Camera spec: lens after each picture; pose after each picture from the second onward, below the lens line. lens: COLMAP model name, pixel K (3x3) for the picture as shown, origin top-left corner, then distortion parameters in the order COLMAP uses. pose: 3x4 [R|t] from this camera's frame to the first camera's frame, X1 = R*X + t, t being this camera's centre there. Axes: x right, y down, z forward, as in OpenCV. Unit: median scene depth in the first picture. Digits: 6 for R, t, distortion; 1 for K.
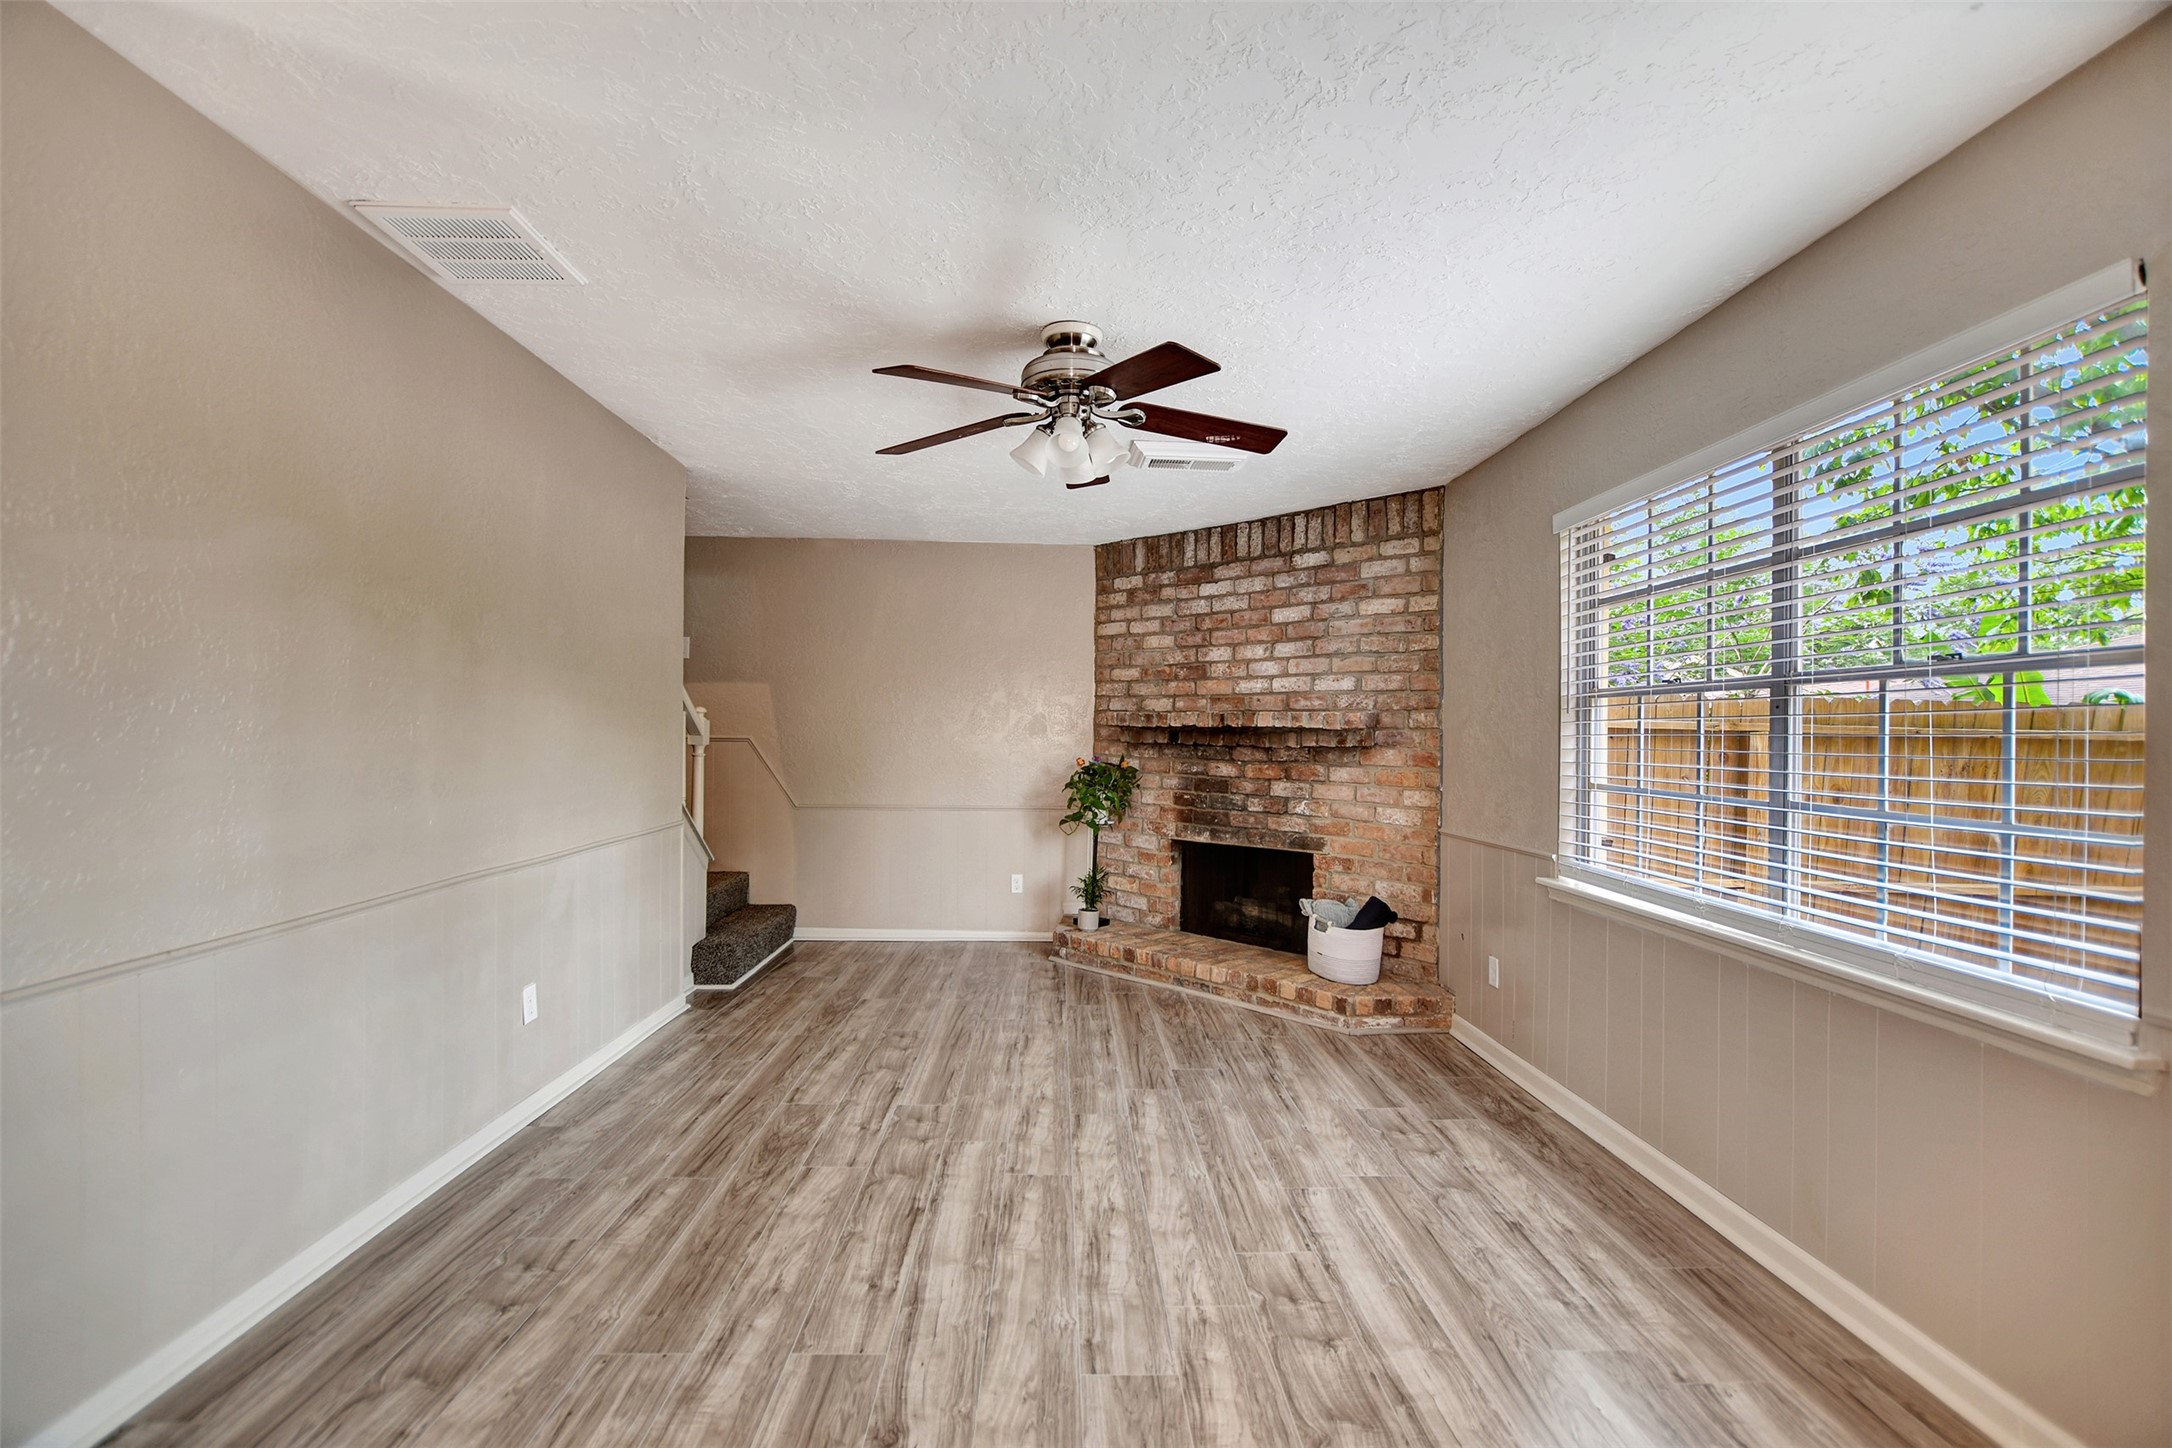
lens RADIAL K [[948.1, 0, 1086.7], [0, 948.1, 731.8], [0, 0, 1]] dist [-0.013075, 0.001081]
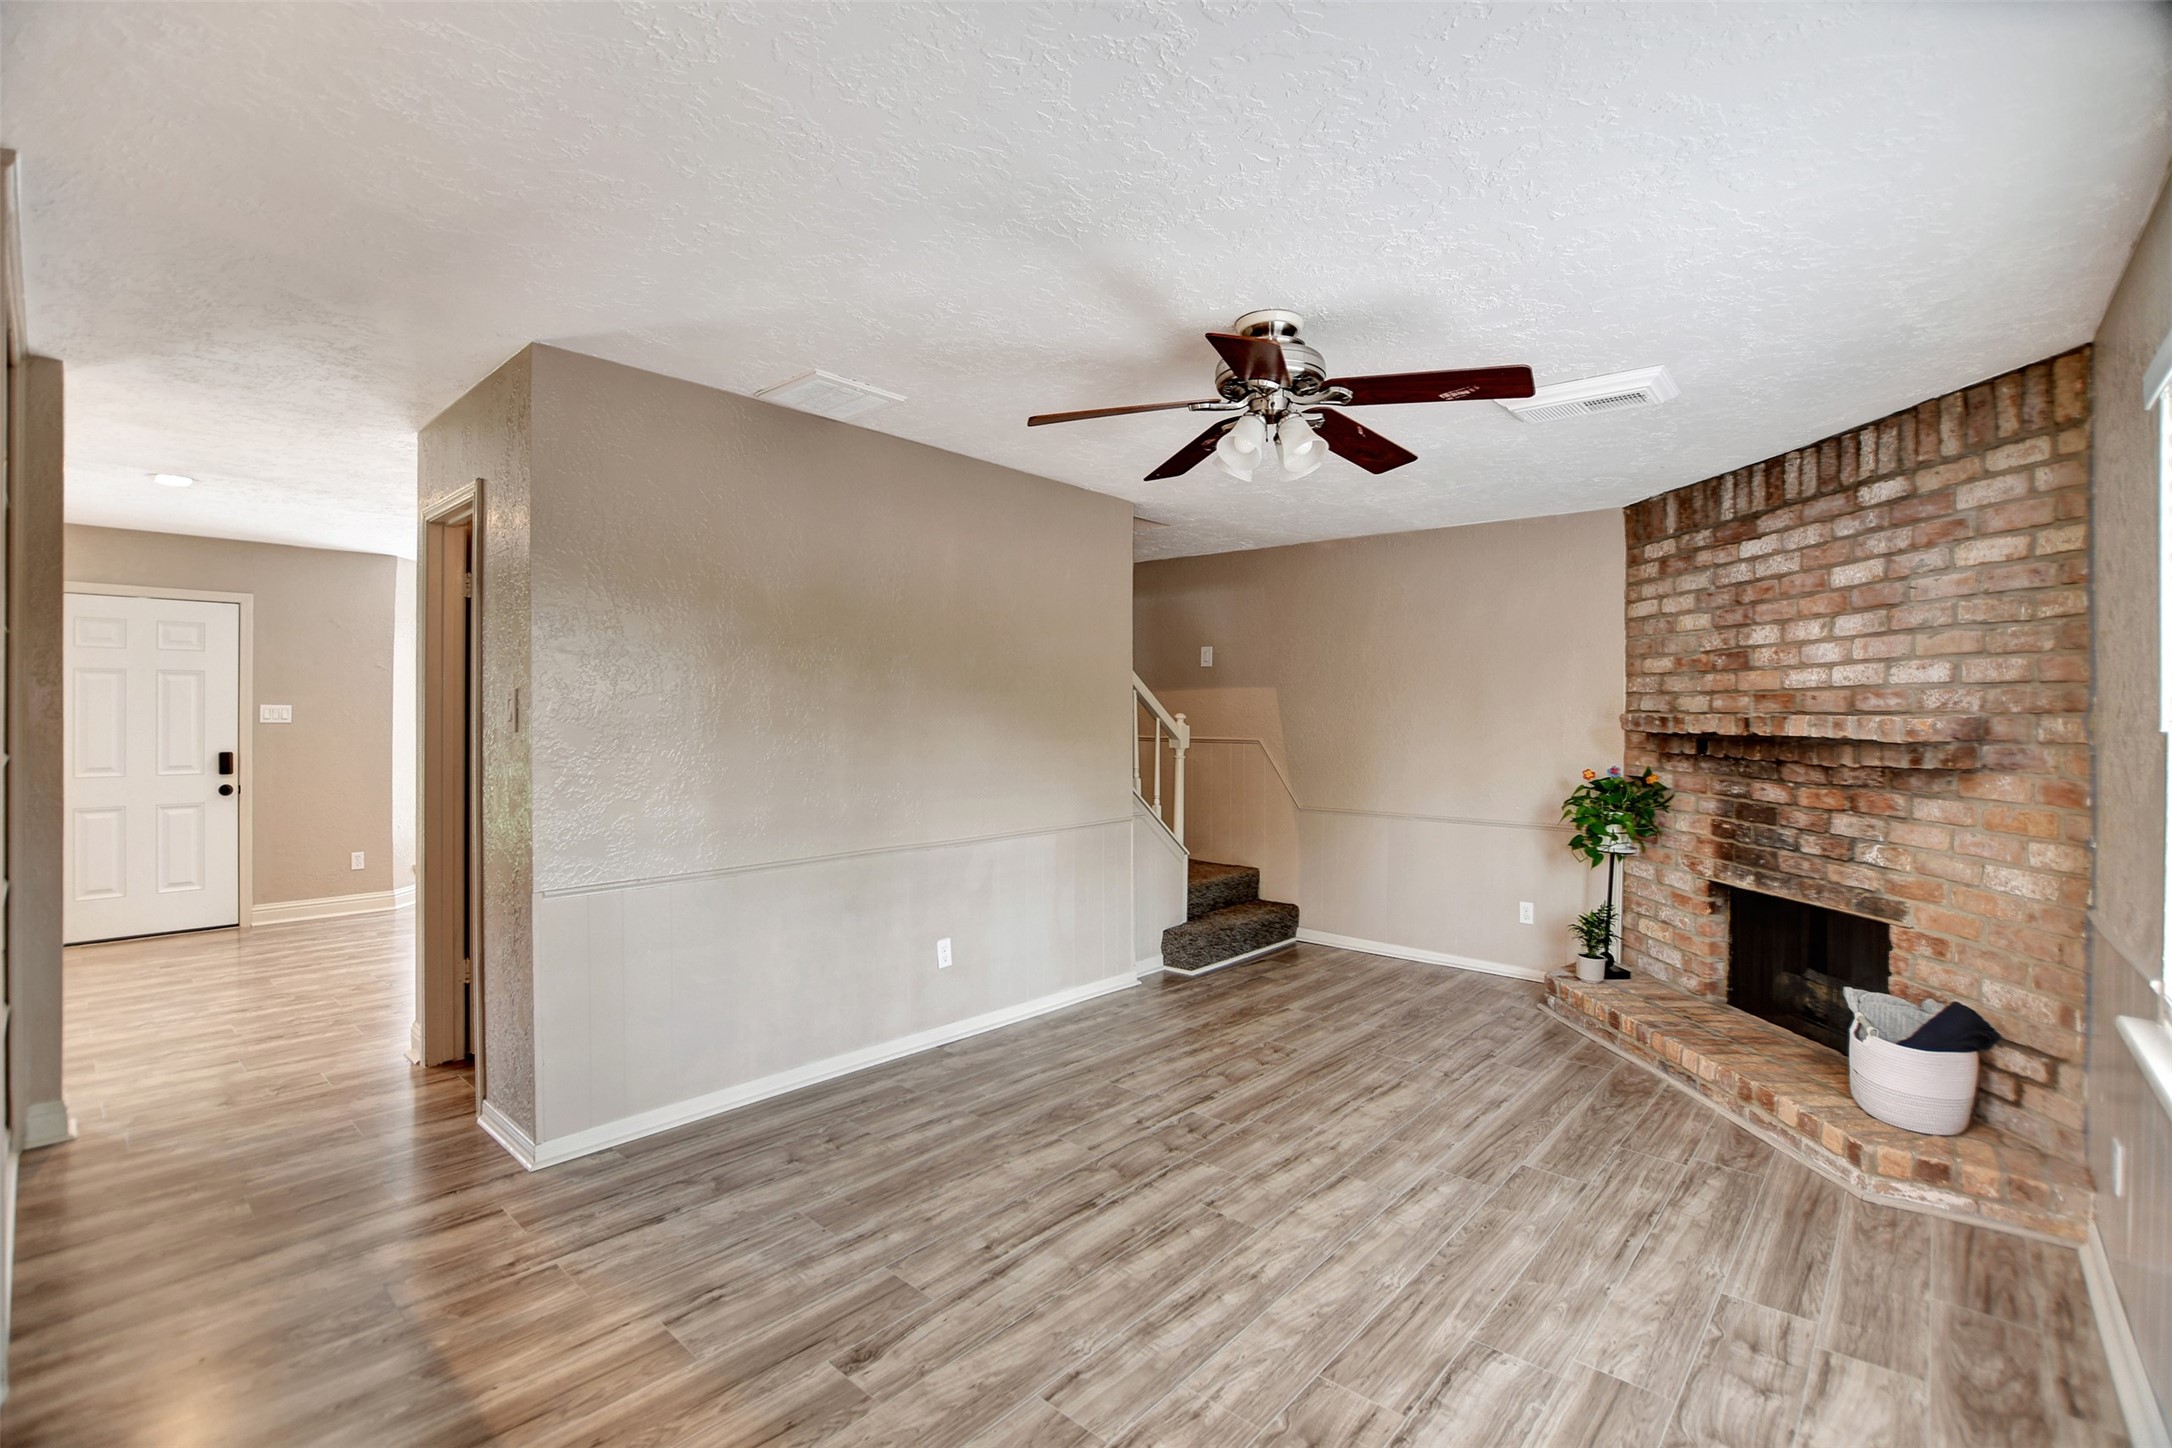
lens RADIAL K [[966.8, 0, 1087.2], [0, 966.8, 712.1], [0, 0, 1]] dist [-0.028232, 0.000709]
pose [[0.722562, -0.008020, -0.691260, 0.294612], [0.002216, 0.999954, -0.009284, -0.018131], [0.691303, 0.005177, 0.722547, 0.113721]]
